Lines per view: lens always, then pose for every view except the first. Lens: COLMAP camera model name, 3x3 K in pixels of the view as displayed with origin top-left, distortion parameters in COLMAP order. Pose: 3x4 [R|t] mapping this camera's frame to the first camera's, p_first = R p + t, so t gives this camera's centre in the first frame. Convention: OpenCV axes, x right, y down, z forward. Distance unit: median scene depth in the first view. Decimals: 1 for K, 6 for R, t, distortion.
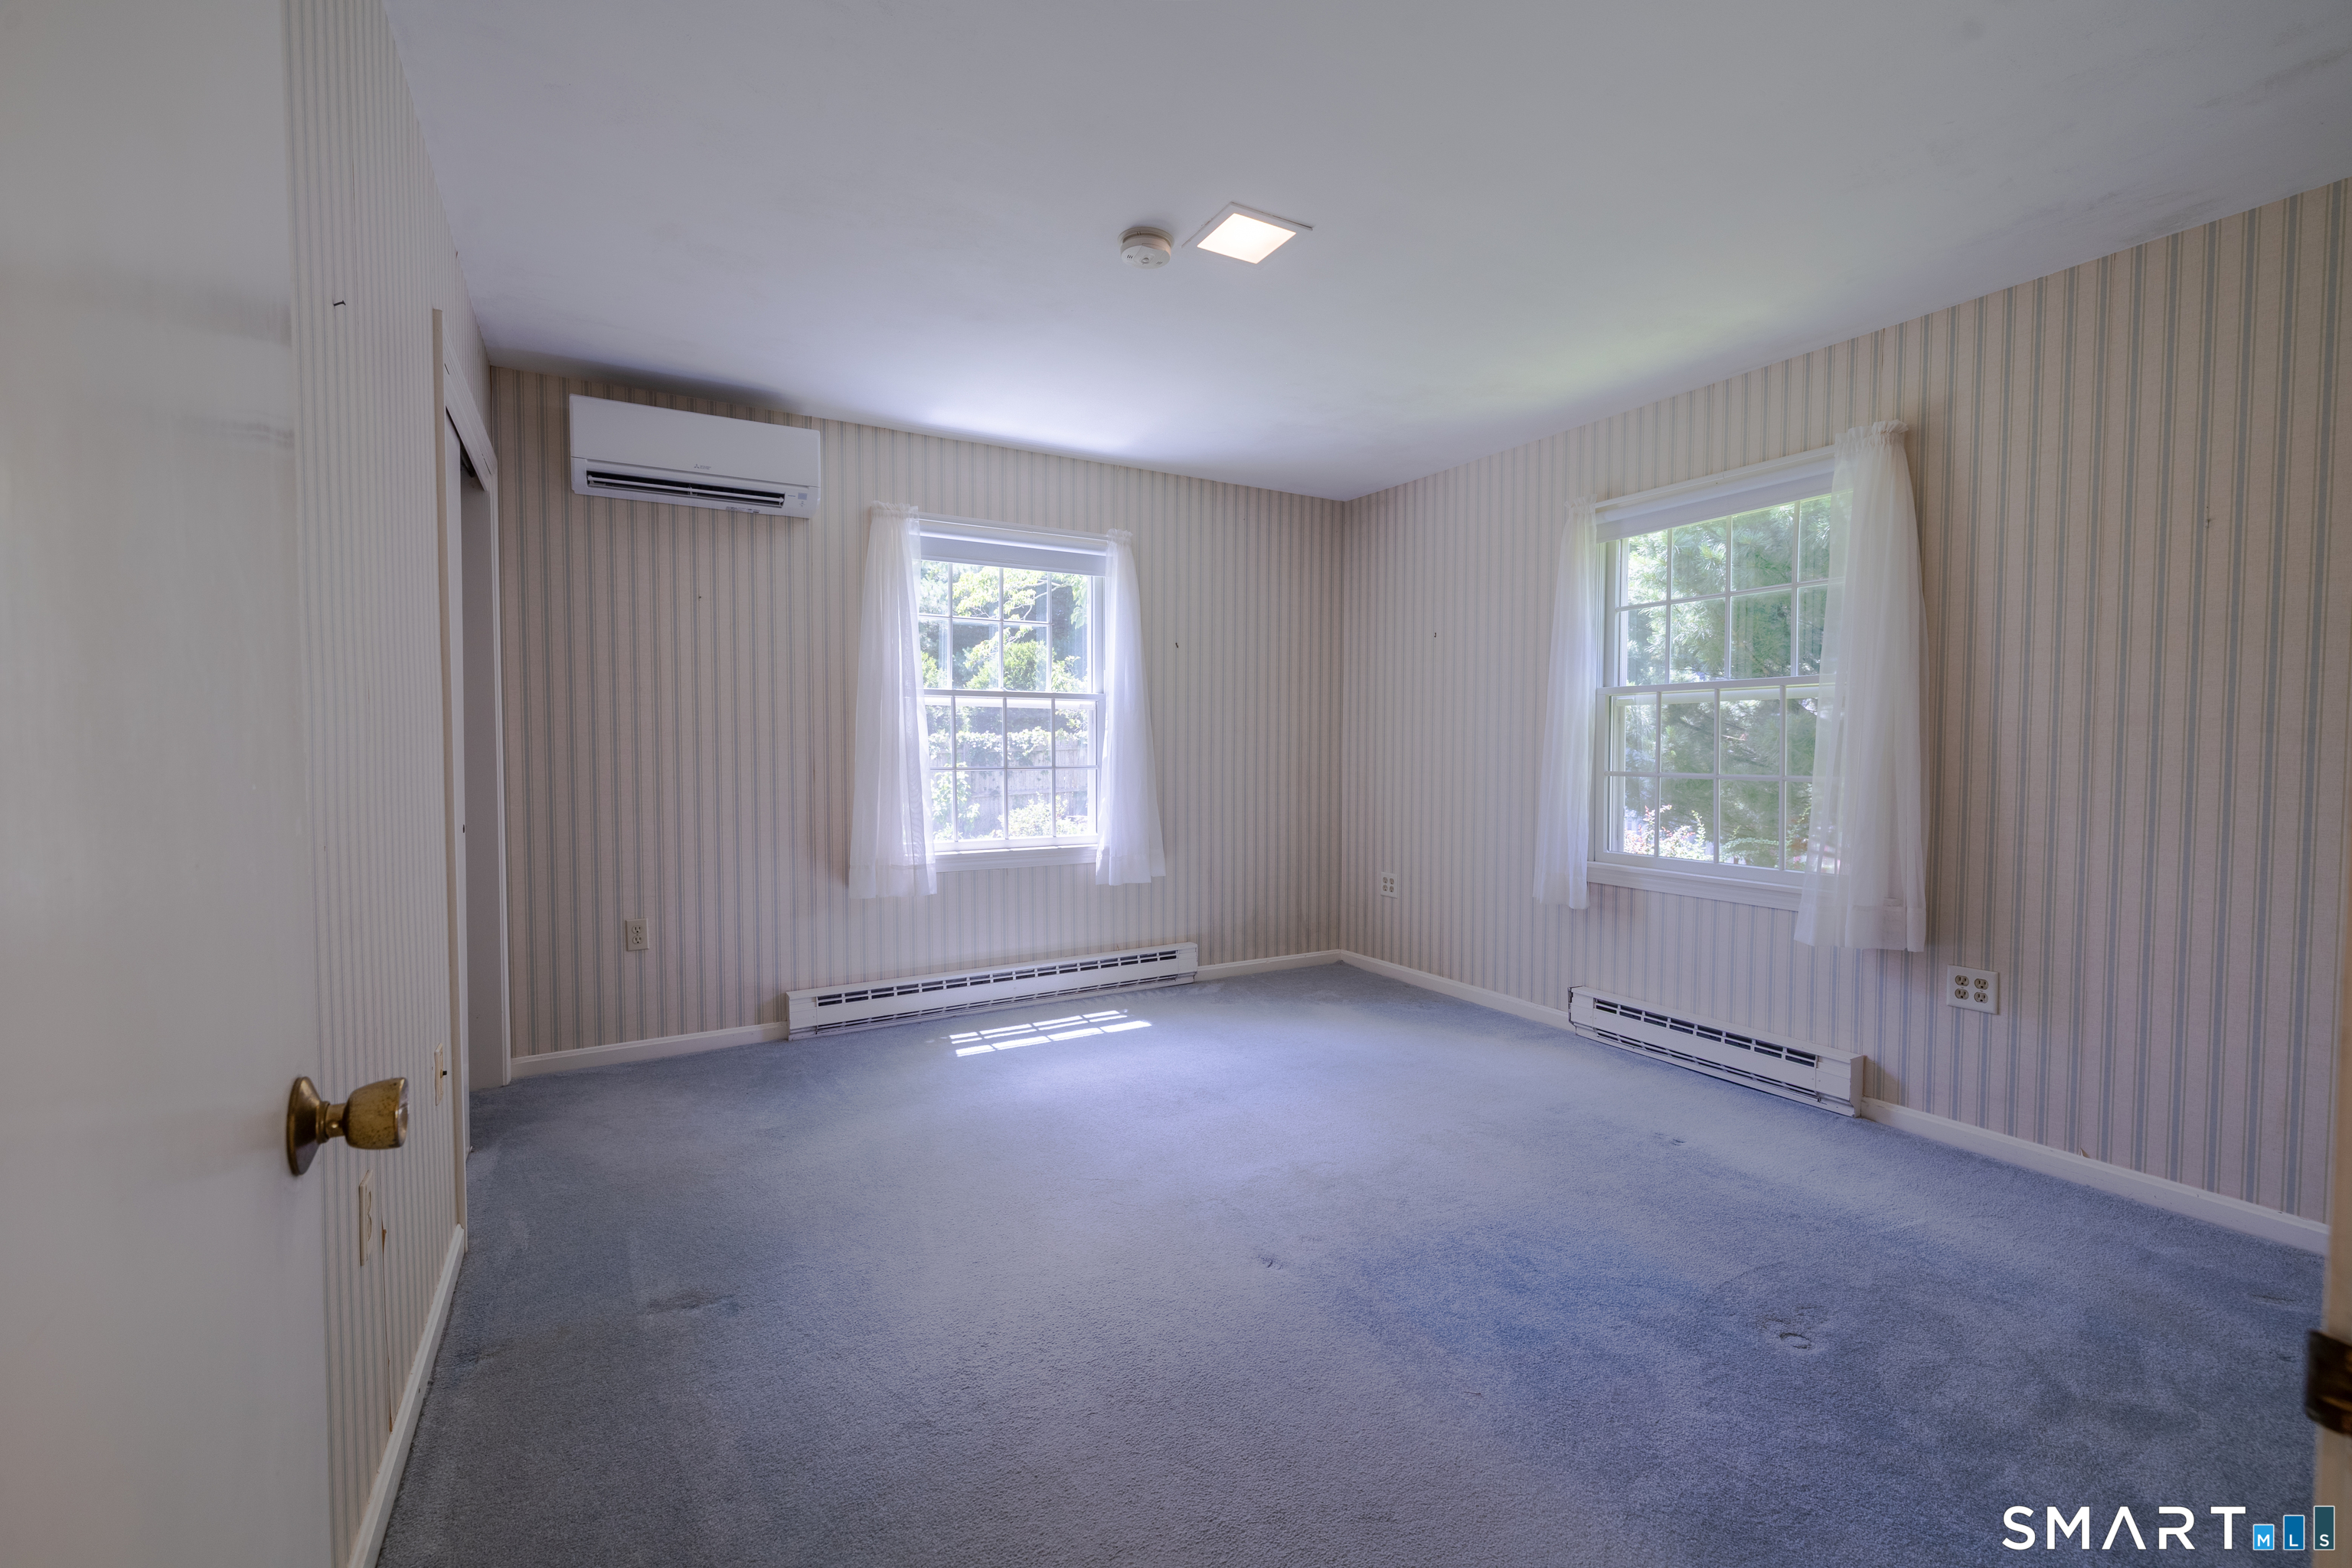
lens RADIAL K [[988.7, 0, 1182.9], [0, 988.7, 782.2], [0, 0, 1]] dist [0.000114, 0.000632]
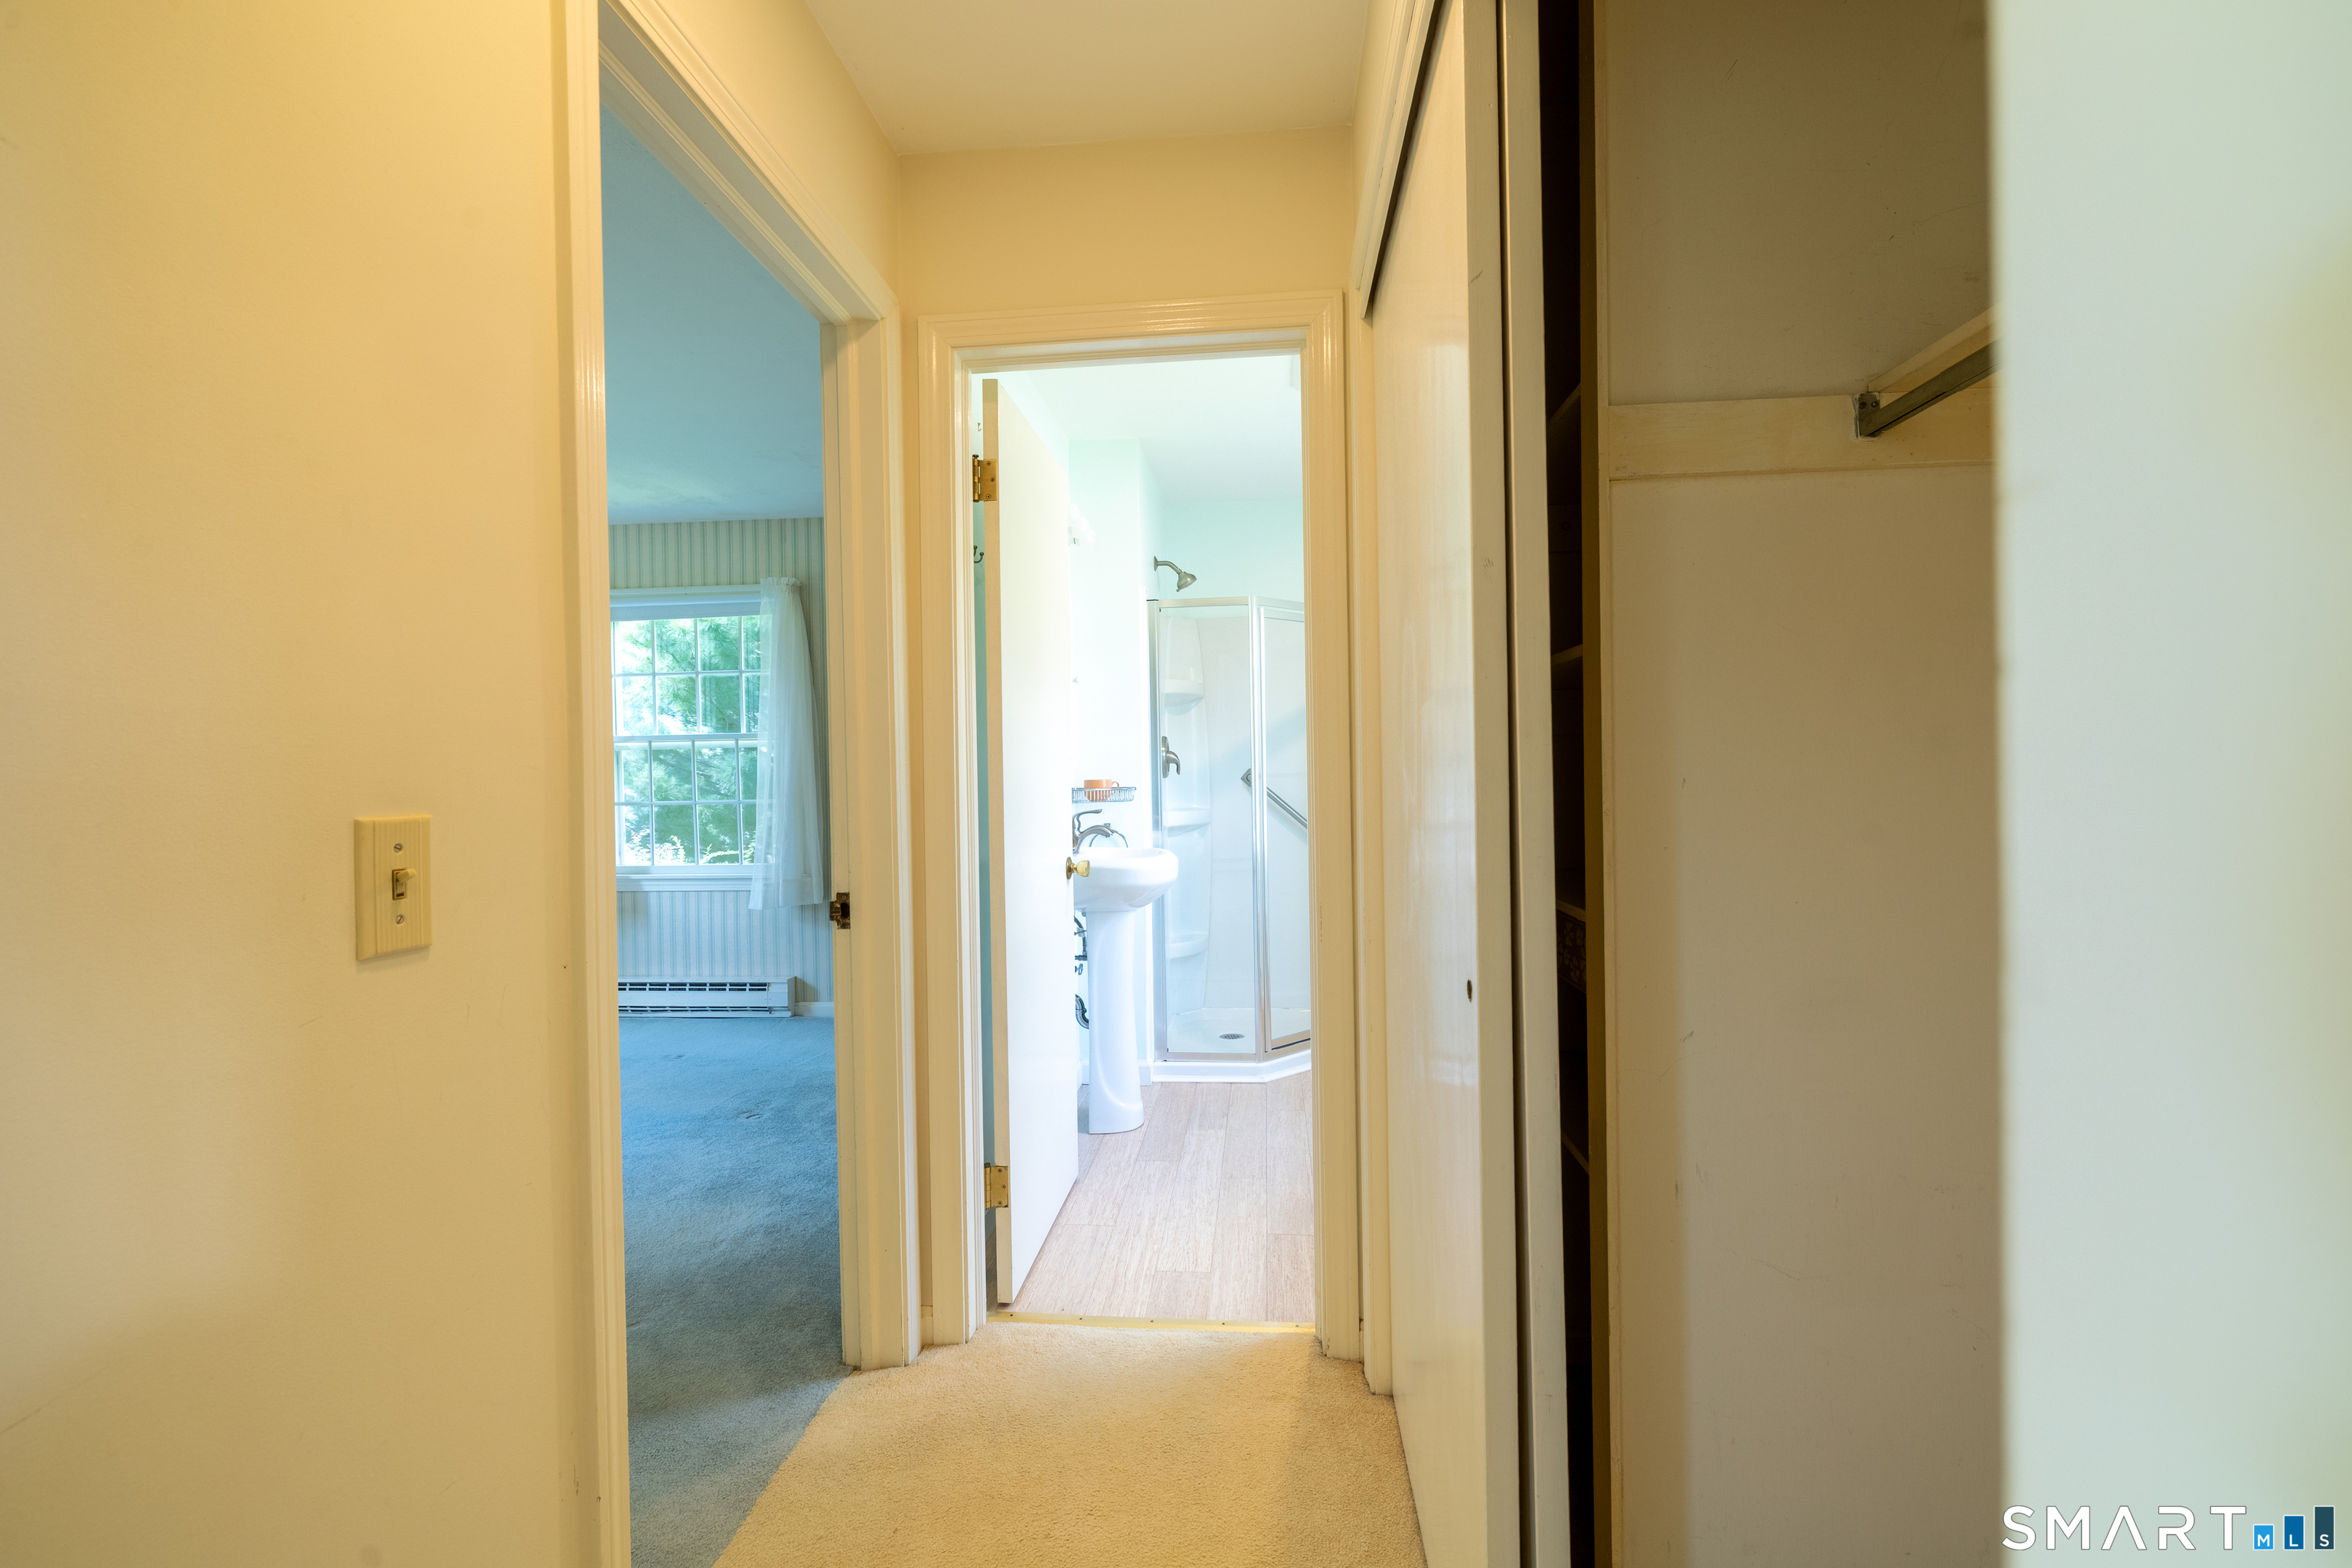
lens RADIAL K [[988.7, 0, 1182.9], [0, 988.7, 782.2], [0, 0, 1]] dist [0.000114, 0.000632]
pose [[0.574850, -0.019559, 0.818025, -0.228999], [0.047900, 0.998804, -0.009779, 0.013923], [-0.816855, 0.044805, 0.575100, -0.409155]]
